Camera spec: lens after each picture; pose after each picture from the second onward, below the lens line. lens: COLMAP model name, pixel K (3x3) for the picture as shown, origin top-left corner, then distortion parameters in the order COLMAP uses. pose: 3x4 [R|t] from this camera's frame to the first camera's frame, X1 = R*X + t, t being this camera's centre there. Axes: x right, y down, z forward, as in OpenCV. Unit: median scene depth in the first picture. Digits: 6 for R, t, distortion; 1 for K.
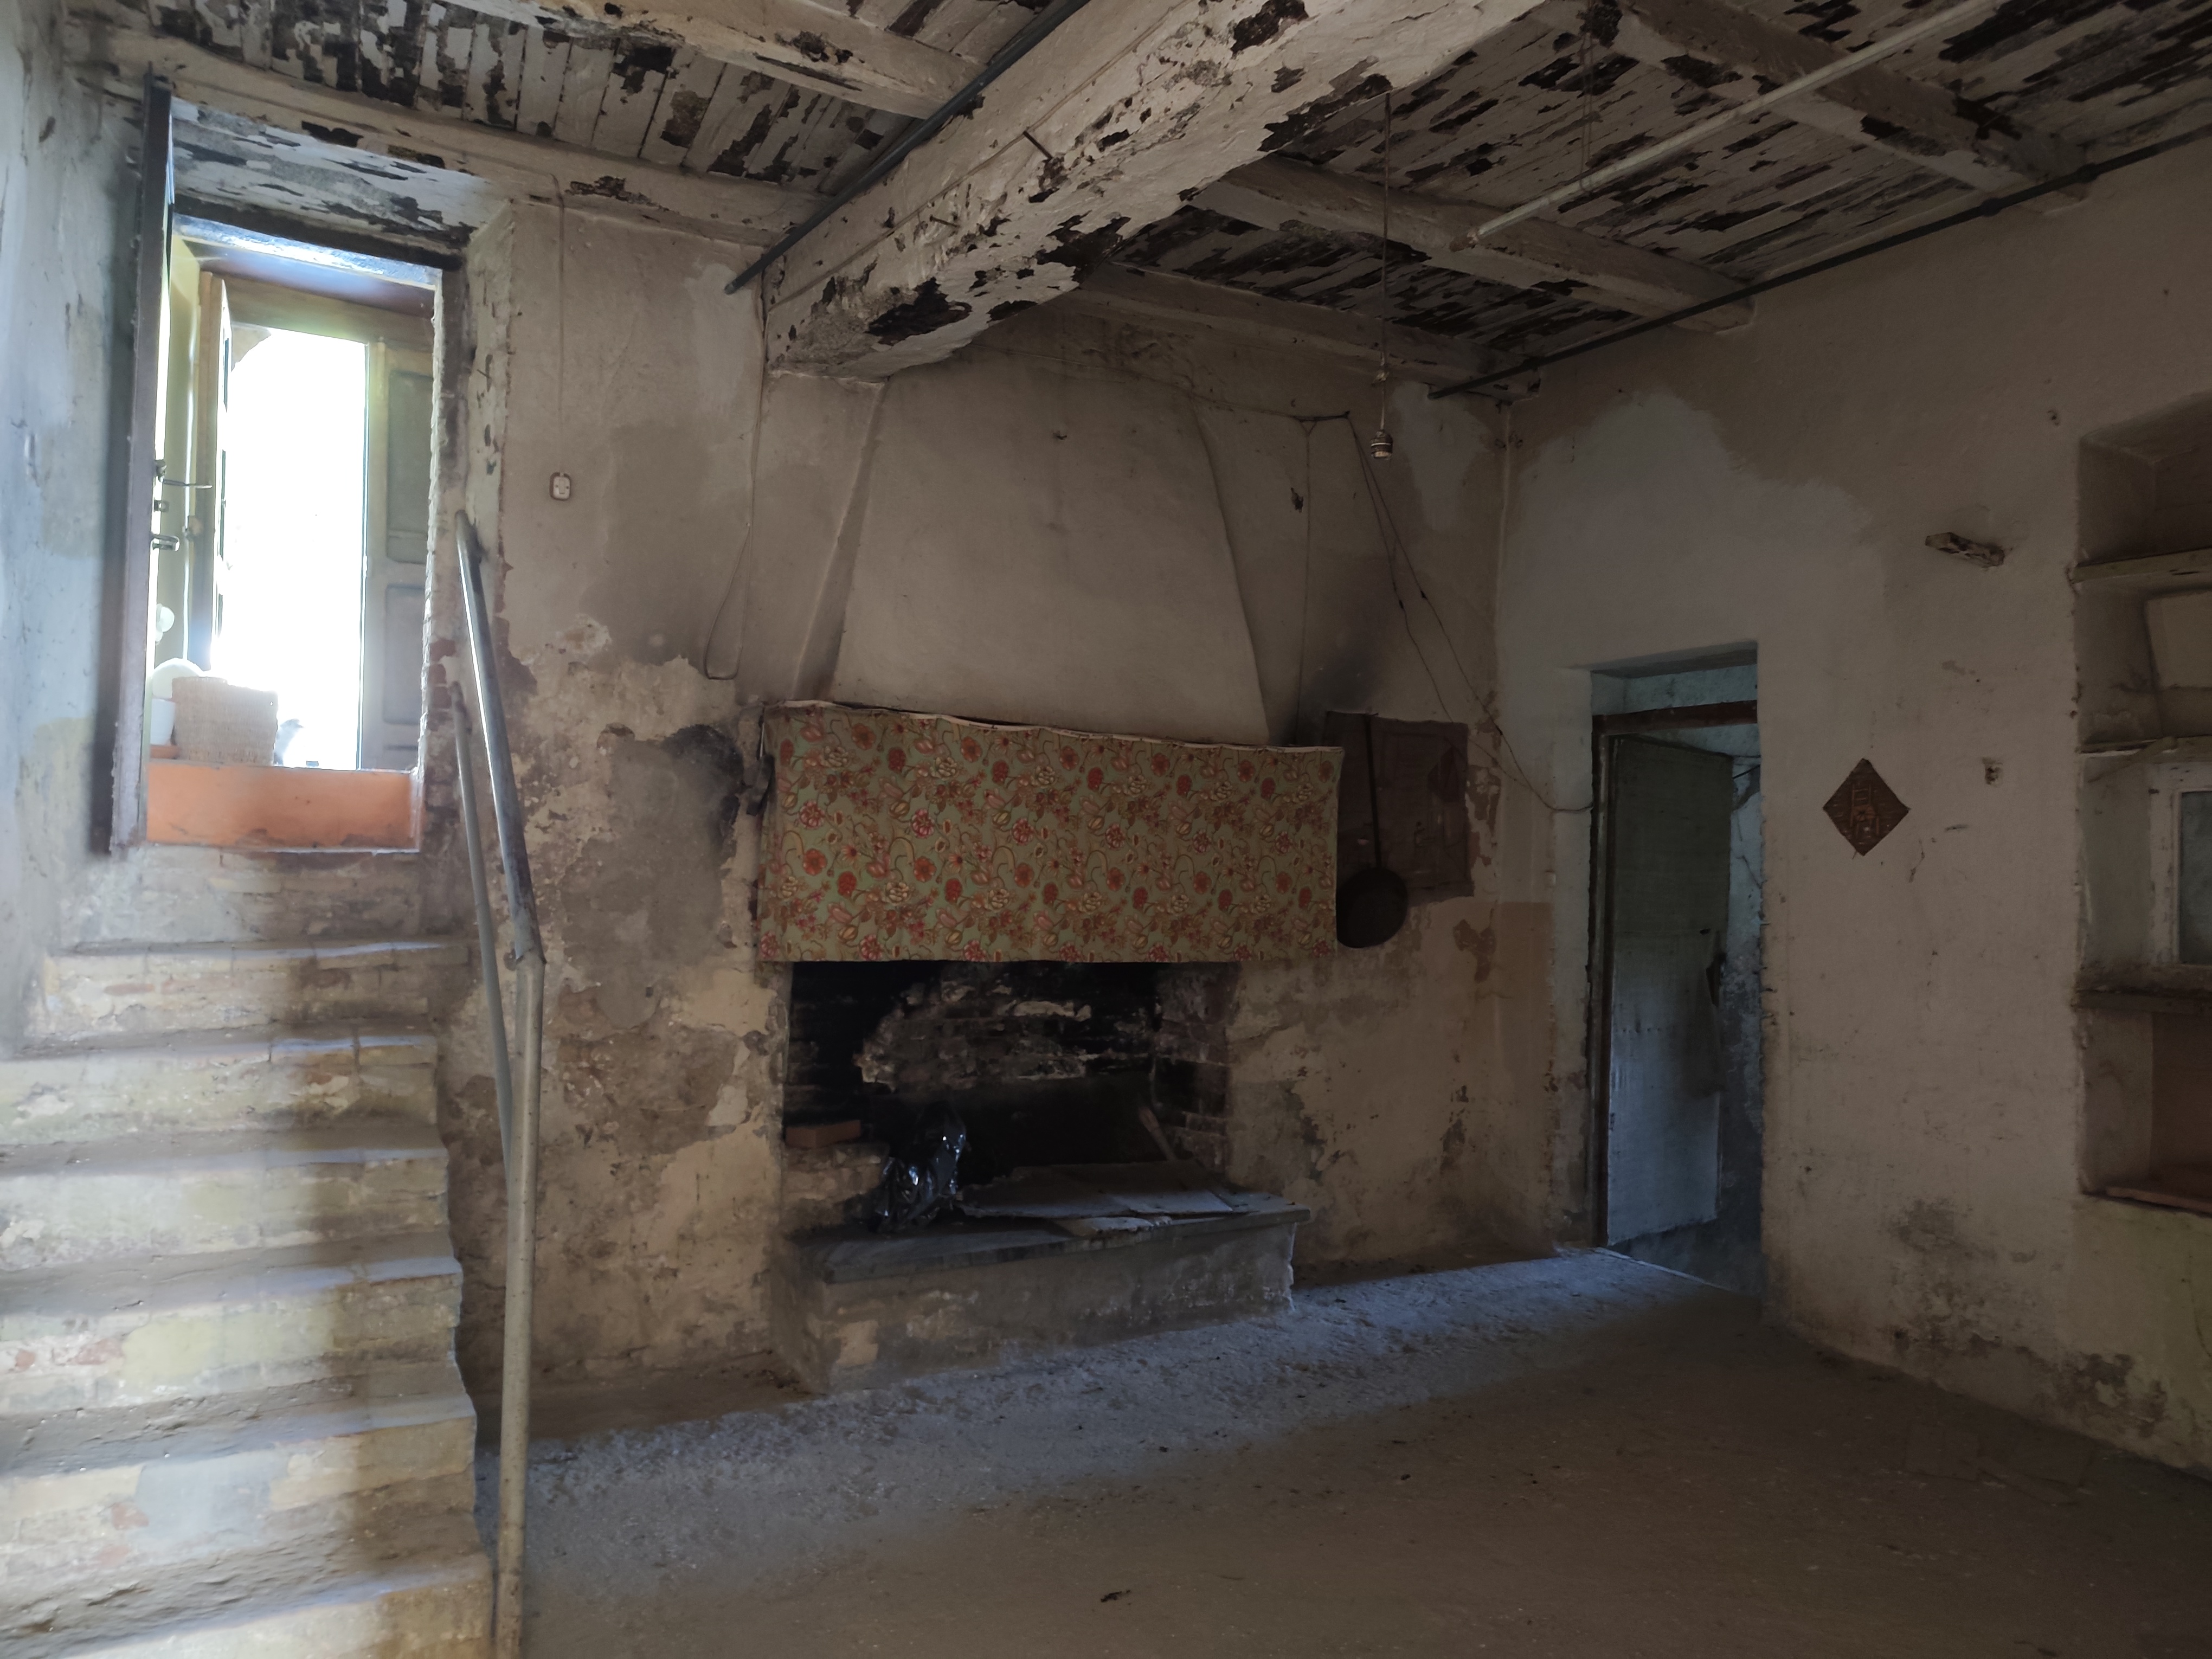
lens RADIAL K [[1497.1, 0, 1103.5], [0, 1497.1, 812.0], [0, 0, 1]] dist [0.105021, -0.144869]
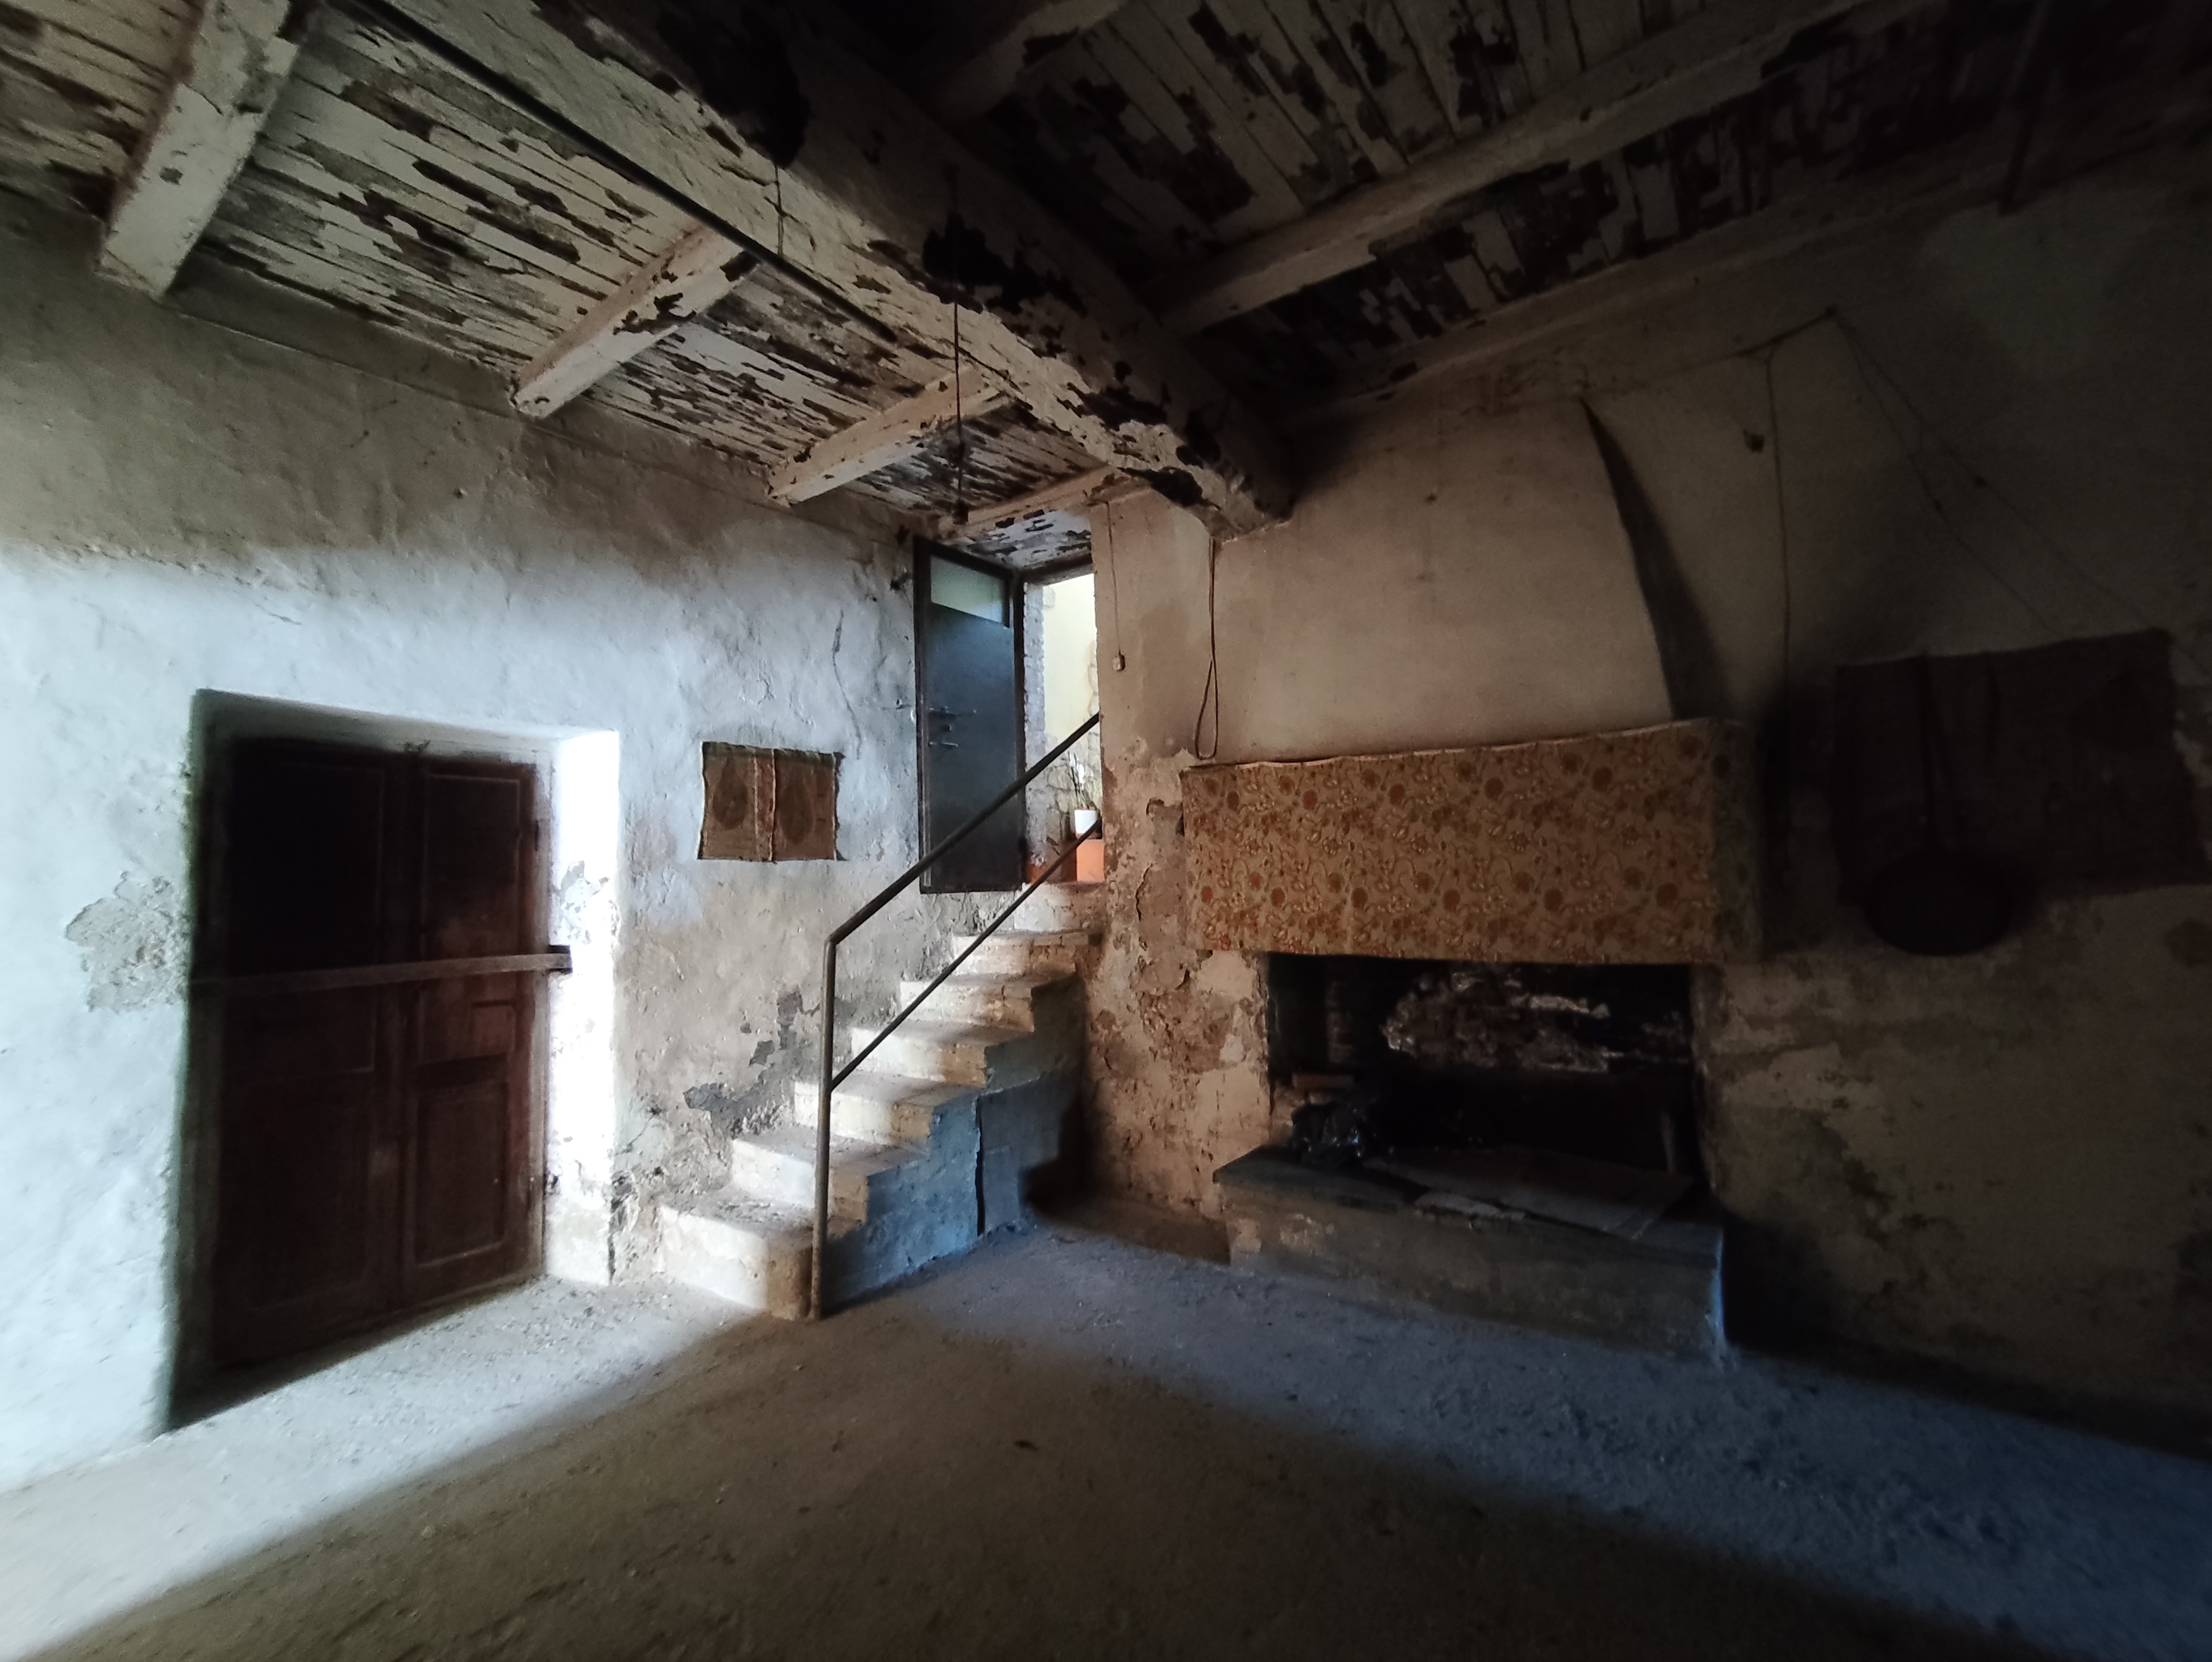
lens RADIAL K [[975.8, 0, 1113.2], [0, 975.8, 816.7], [0, 0, 1]] dist [0.003809, -0.000240]
pose [[0.411915, -0.098052, -0.905932, 0.567734], [0.065460, 0.994809, -0.077908, 0.037551], [0.908868, -0.027211, 0.416195, 0.501832]]
